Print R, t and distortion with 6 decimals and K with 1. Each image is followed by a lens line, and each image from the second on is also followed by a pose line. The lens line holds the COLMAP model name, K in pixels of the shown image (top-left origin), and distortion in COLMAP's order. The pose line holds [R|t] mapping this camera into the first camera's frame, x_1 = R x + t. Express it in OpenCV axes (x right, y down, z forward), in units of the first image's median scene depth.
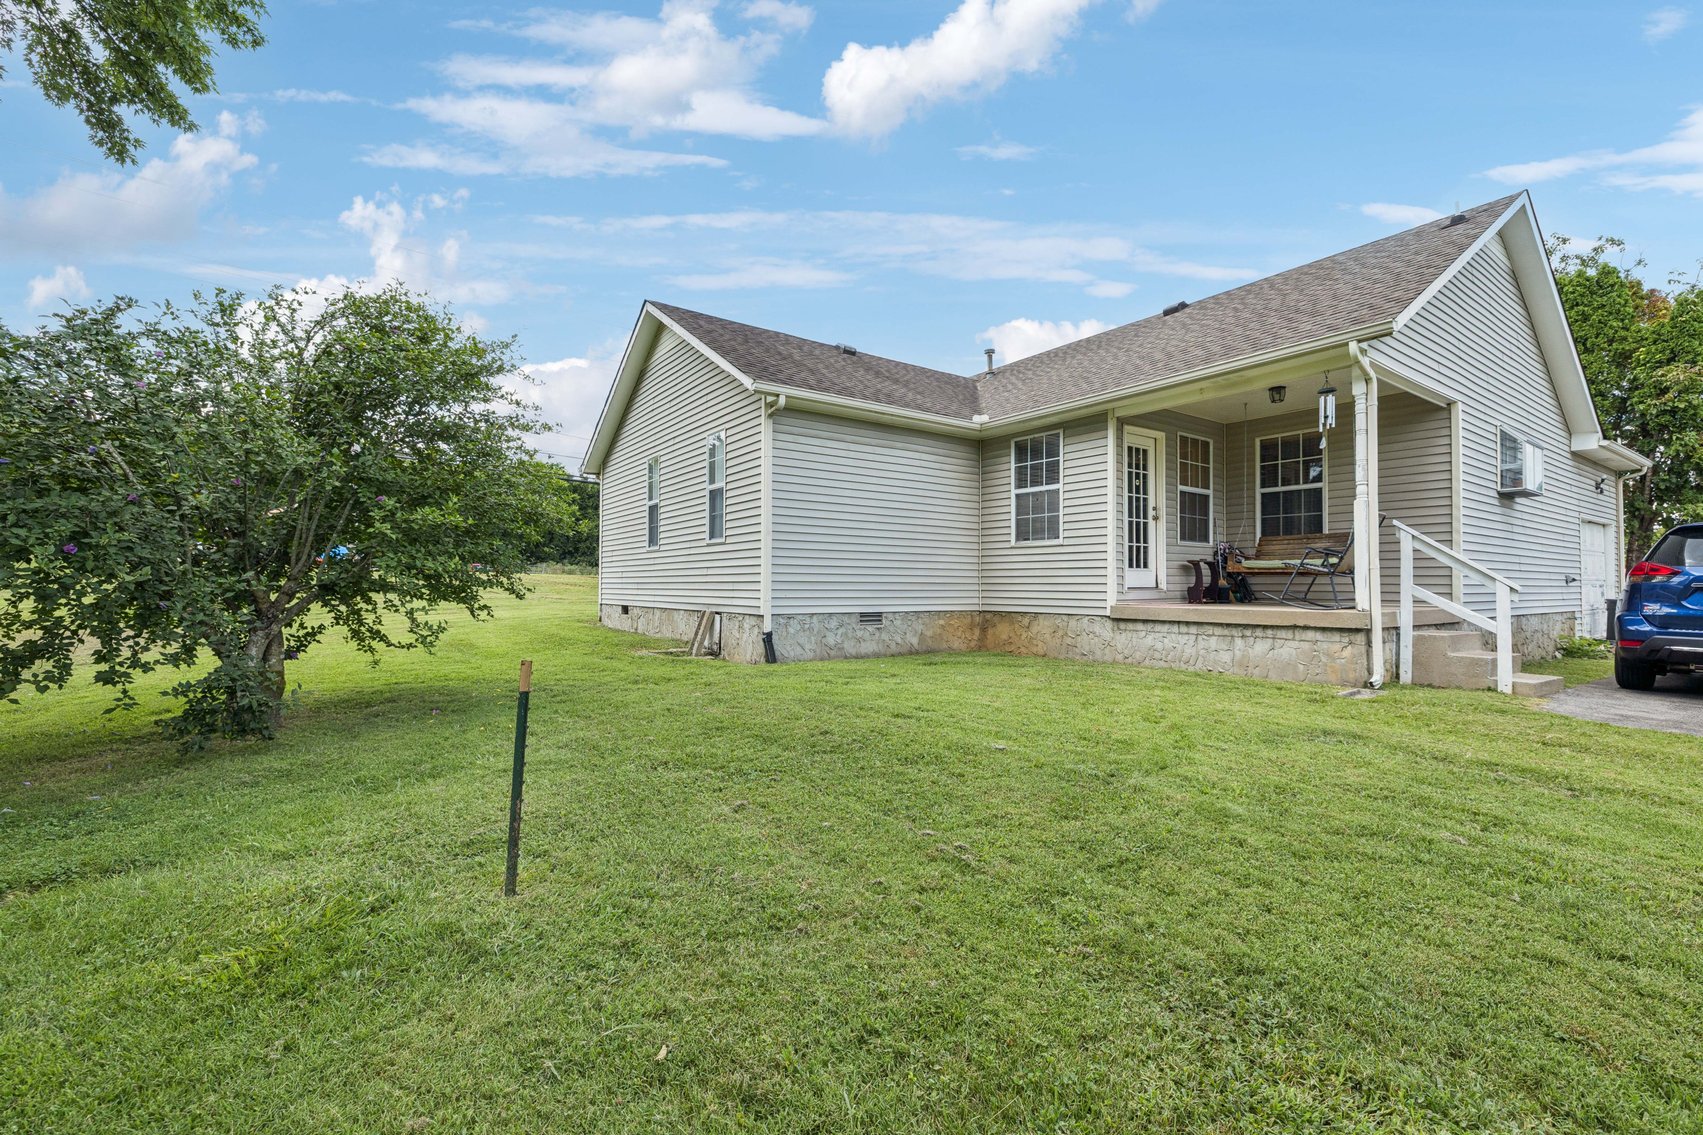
lens RADIAL K [[718.8, 0, 851.4], [0, 718.8, 578.6], [0, 0, 1]] dist [0.002500, 0.000334]
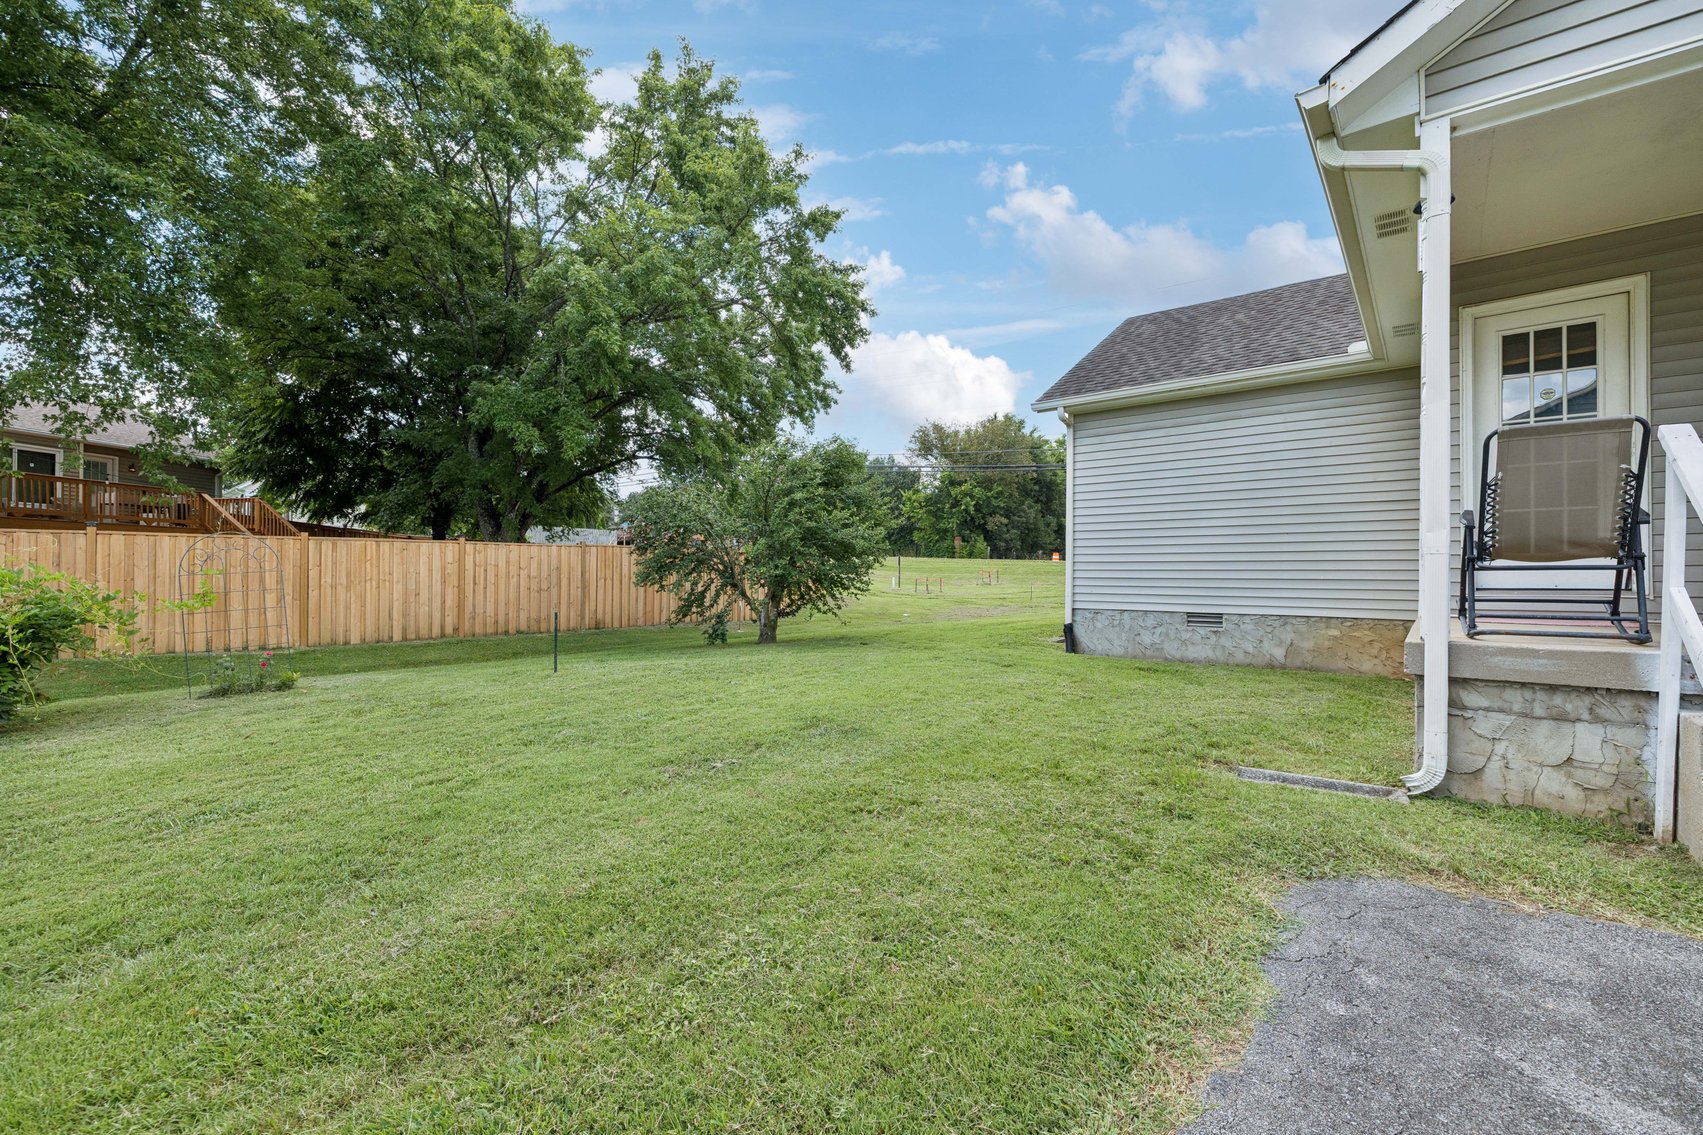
lens RADIAL K [[716.3, 0, 849.7], [0, 716.3, 565.2], [0, 0, 1]] dist [0.000937, 0.000170]
pose [[0.273619, -0.017042, -0.961687, 0.764398], [0.007613, 0.999850, -0.015552, -0.000933], [0.961808, -0.003065, 0.273708, 0.346713]]
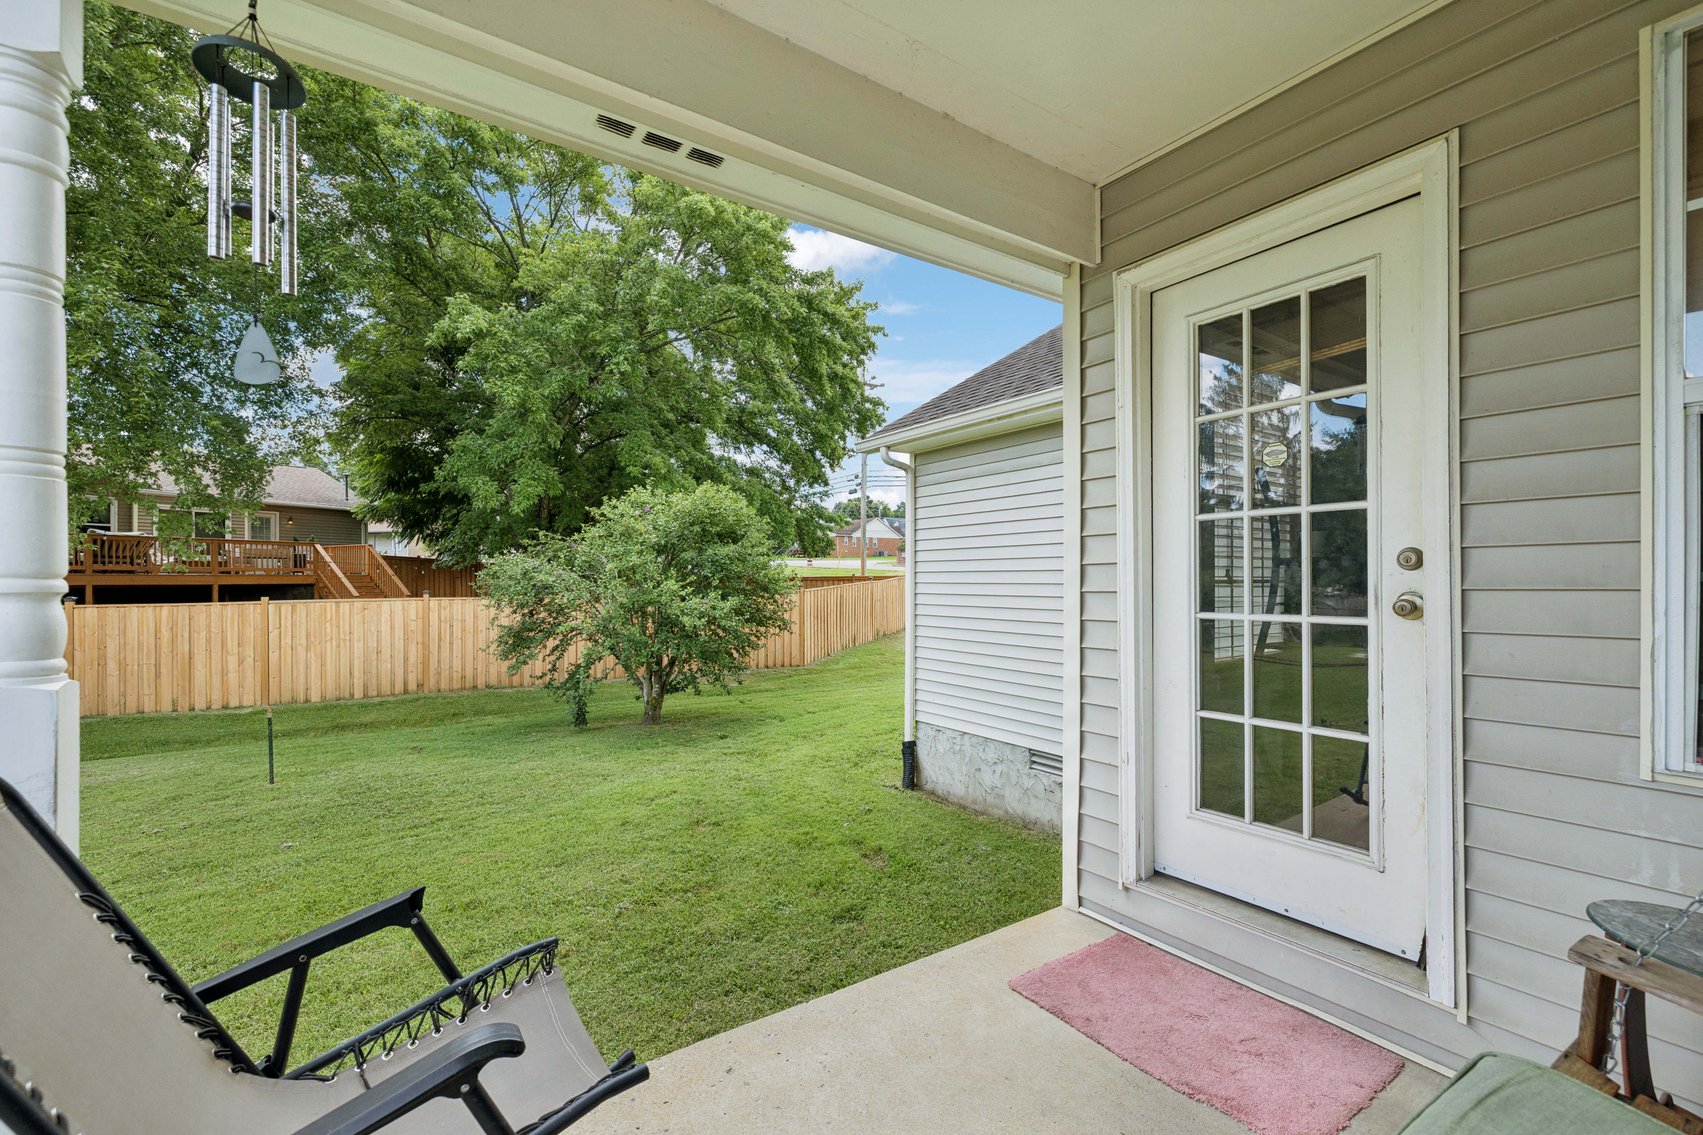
lens RADIAL K [[728.0, 0, 849.0], [0, 728.0, 575.5], [0, 0, 1]] dist [0.000246, -0.000015]
pose [[-0.016909, -0.008822, -0.999818, 0.629458], [0.014773, 0.999850, -0.009072, -0.094310], [0.999748, -0.014924, -0.016776, 0.862397]]
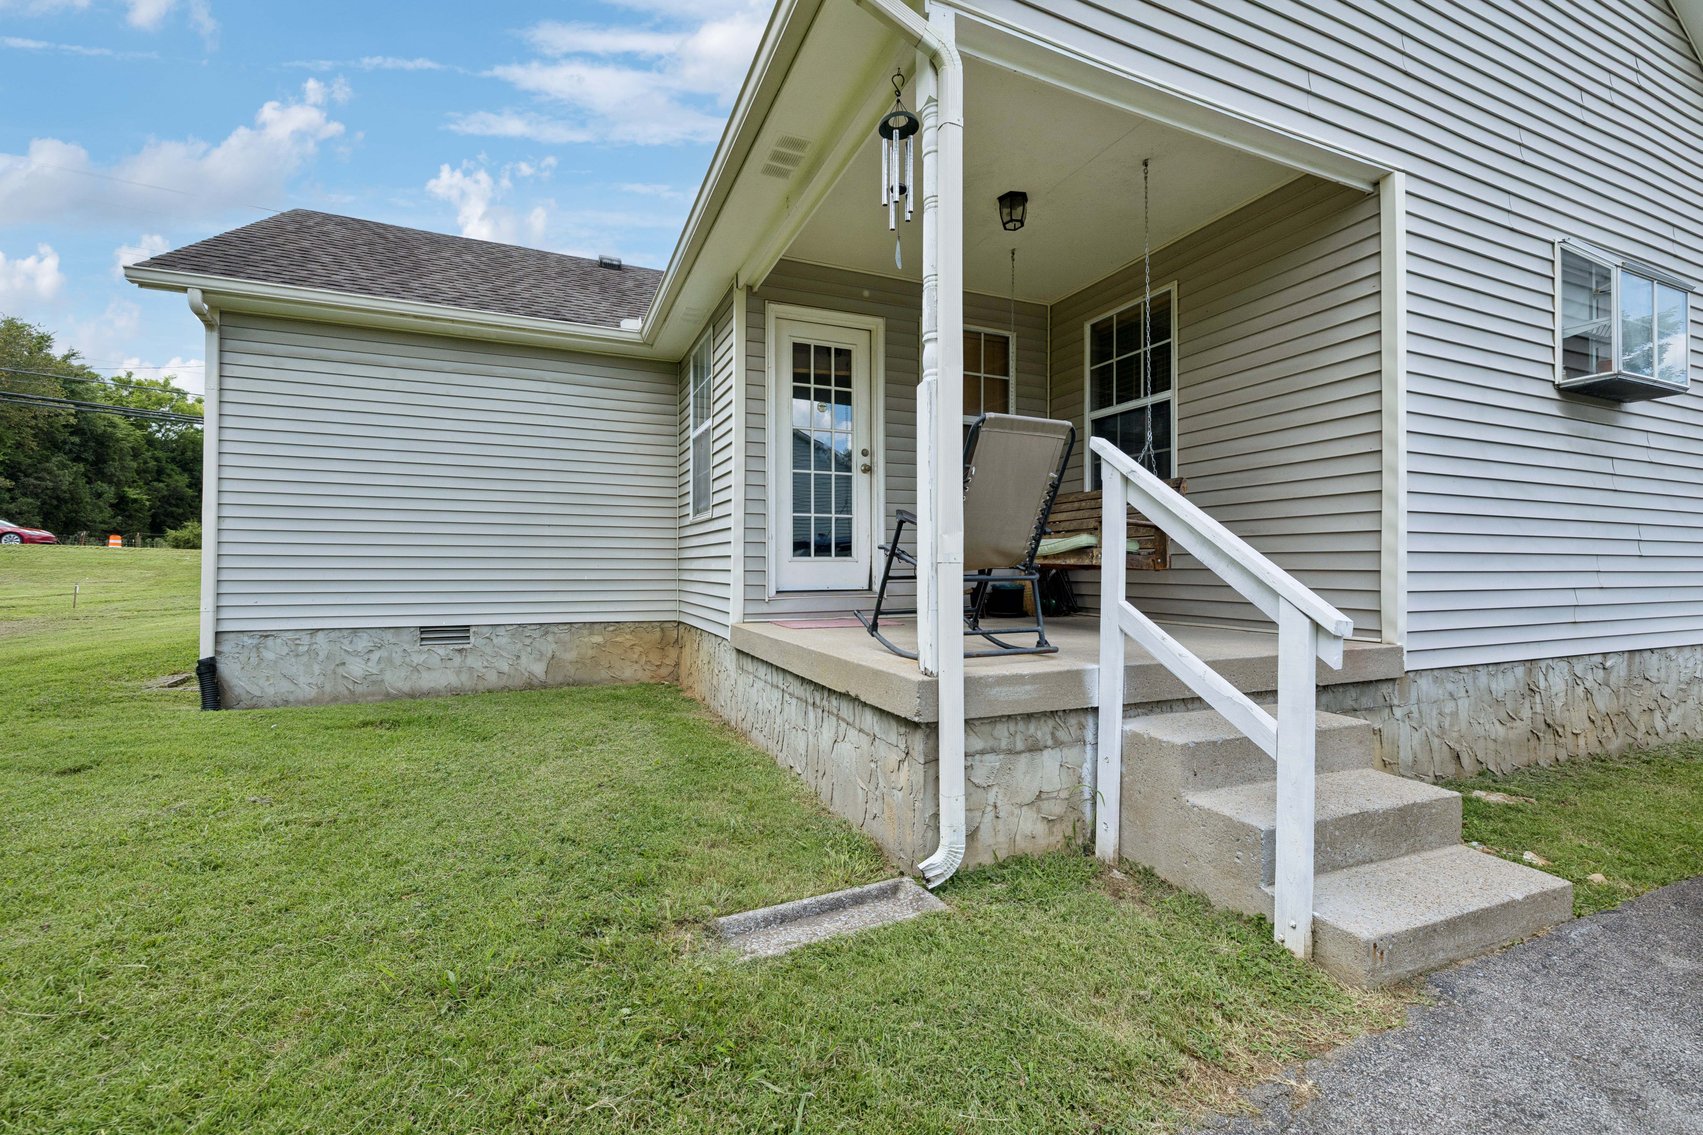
lens RADIAL K [[716.3, 0, 849.7], [0, 716.3, 565.2], [0, 0, 1]] dist [0.000937, 0.000170]
pose [[0.977622, -0.003605, -0.210338, 0.535307], [0.004603, 0.999980, 0.004255, -0.009766], [0.210319, -0.005128, 0.977619, 0.442919]]
